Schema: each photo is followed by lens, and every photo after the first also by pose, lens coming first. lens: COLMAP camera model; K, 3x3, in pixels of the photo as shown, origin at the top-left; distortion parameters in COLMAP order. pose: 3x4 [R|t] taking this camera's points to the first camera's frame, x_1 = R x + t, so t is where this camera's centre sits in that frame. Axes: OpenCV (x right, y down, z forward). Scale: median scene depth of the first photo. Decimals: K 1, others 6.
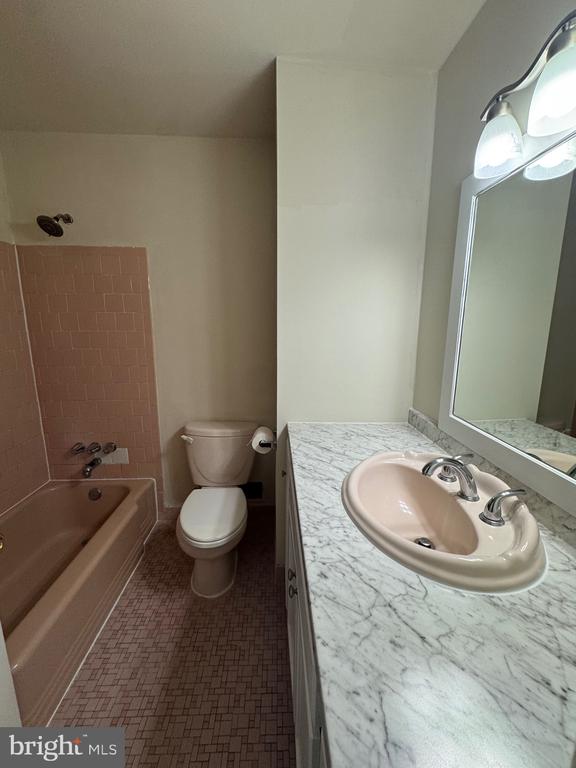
lens RADIAL K [[308.6, 0, 286.8], [0, 308.6, 383.1], [0, 0, 1]] dist [-0.006071, 0.000612]
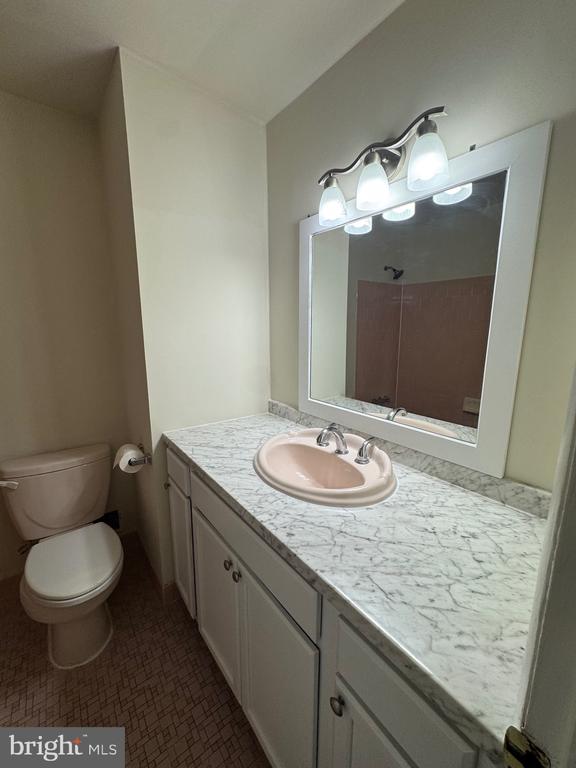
lens RADIAL K [[308.6, 0, 290.2], [0, 308.6, 383.0], [0, 0, 1]] dist [-0.006071, 0.000612]
pose [[0.807011, -0.110049, 0.580192, -0.335375], [0.114339, 0.993009, 0.029313, -0.012303], [-0.579362, 0.042682, 0.813952, -0.023902]]
